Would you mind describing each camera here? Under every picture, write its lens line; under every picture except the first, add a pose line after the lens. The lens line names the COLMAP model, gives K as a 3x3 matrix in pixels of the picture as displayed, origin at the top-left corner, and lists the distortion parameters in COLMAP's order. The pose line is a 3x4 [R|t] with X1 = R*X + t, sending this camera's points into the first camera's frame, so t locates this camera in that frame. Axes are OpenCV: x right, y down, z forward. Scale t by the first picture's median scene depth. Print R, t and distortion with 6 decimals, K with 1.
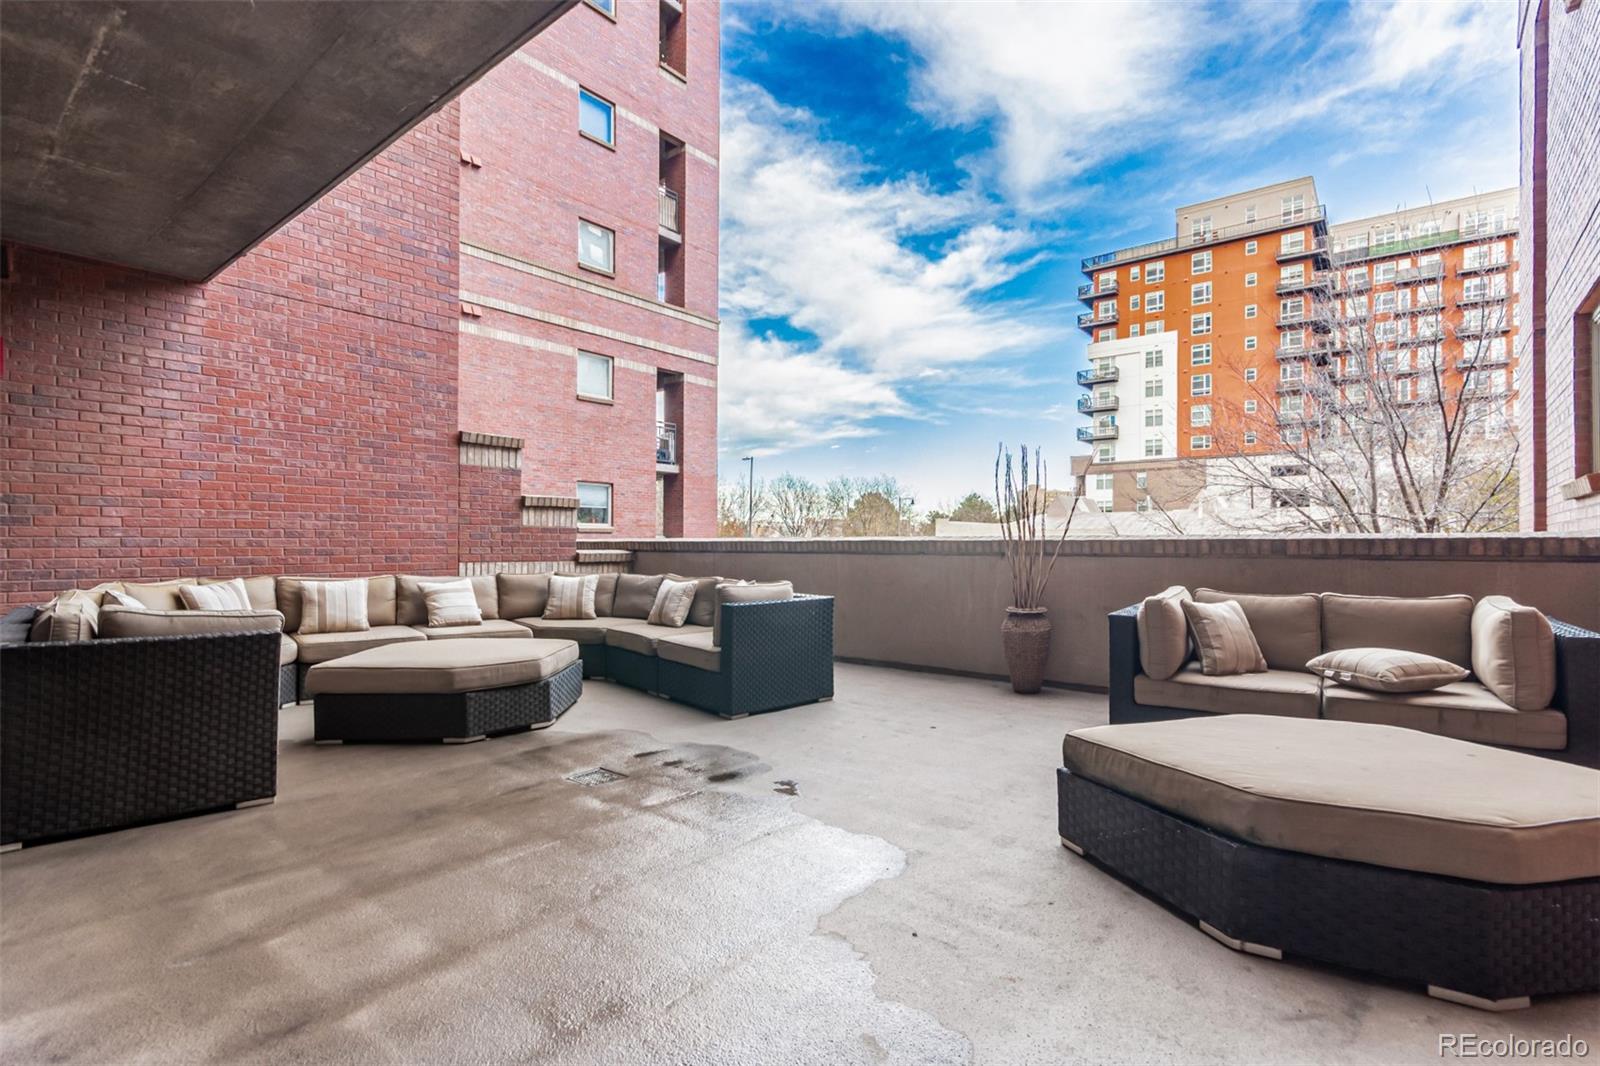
lens RADIAL K [[748.1, 0, 800.8], [0, 748.1, 539.8], [0, 0, 1]] dist [0.002566, 0.000172]
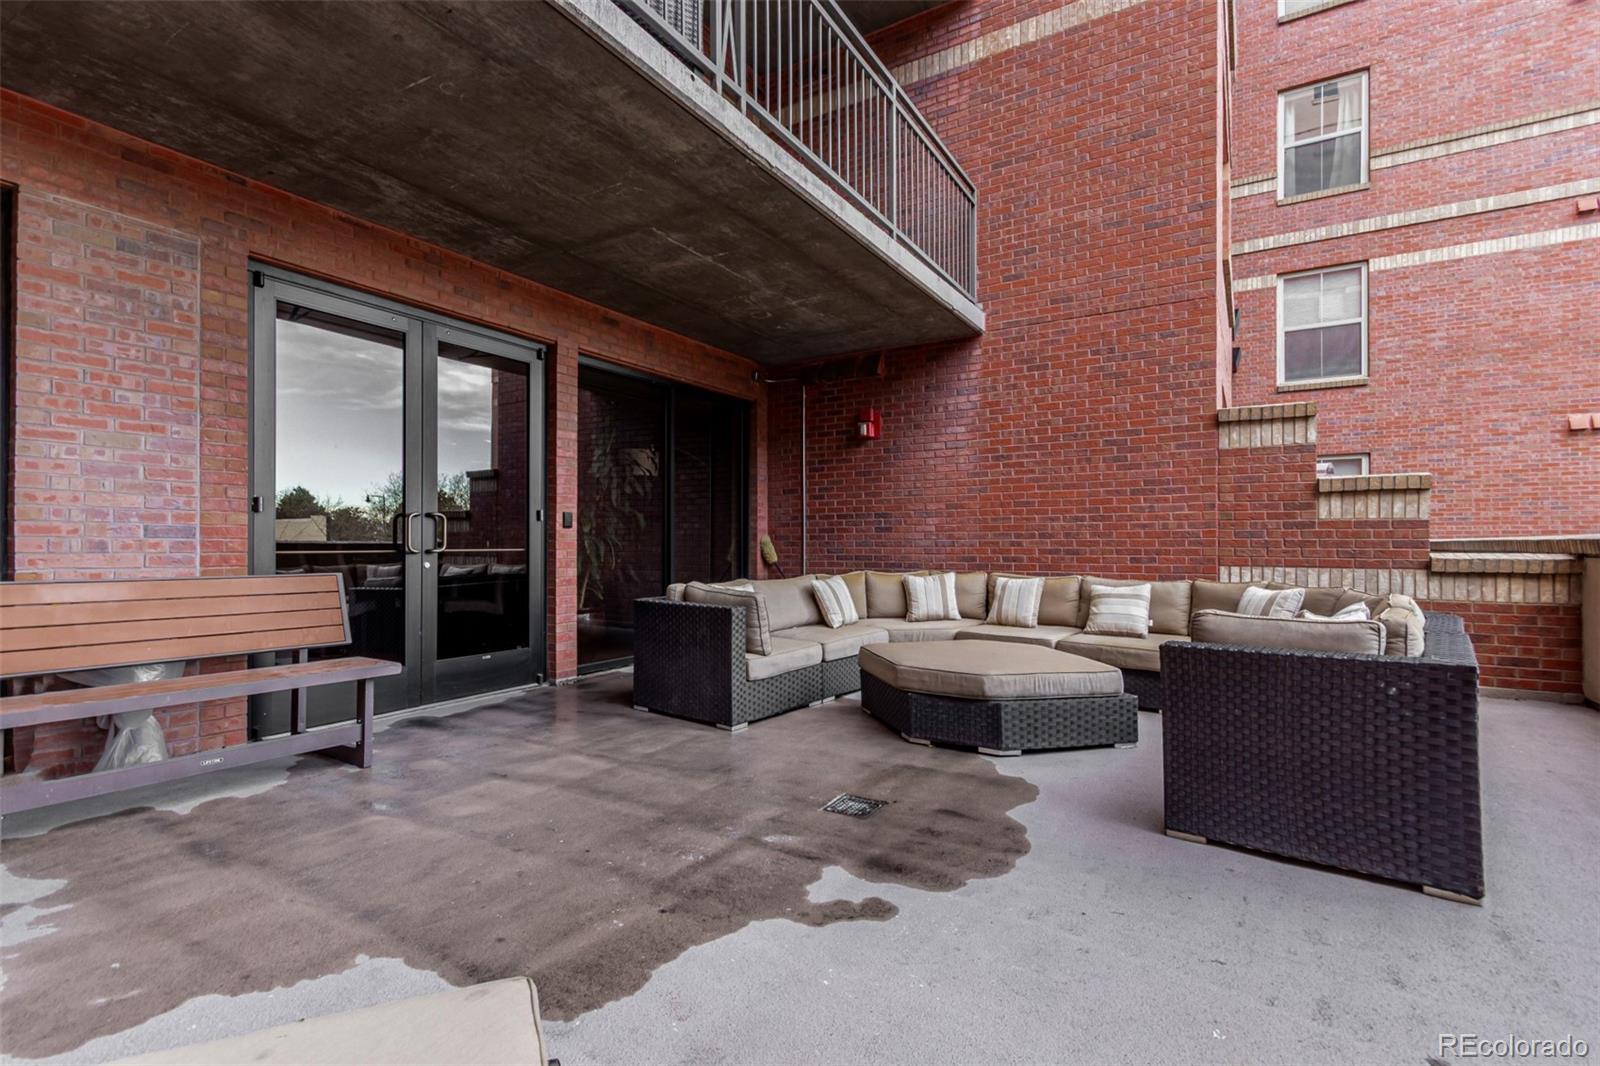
lens RADIAL K [[748.1, 0, 800.8], [0, 748.1, 536.4], [0, 0, 1]] dist [0.002566, 0.000172]
pose [[0.149530, -0.011708, -0.988688, 0.387109], [0.006345, 0.999921, -0.010881, 0.004230], [0.988737, -0.004646, 0.149592, 0.519850]]
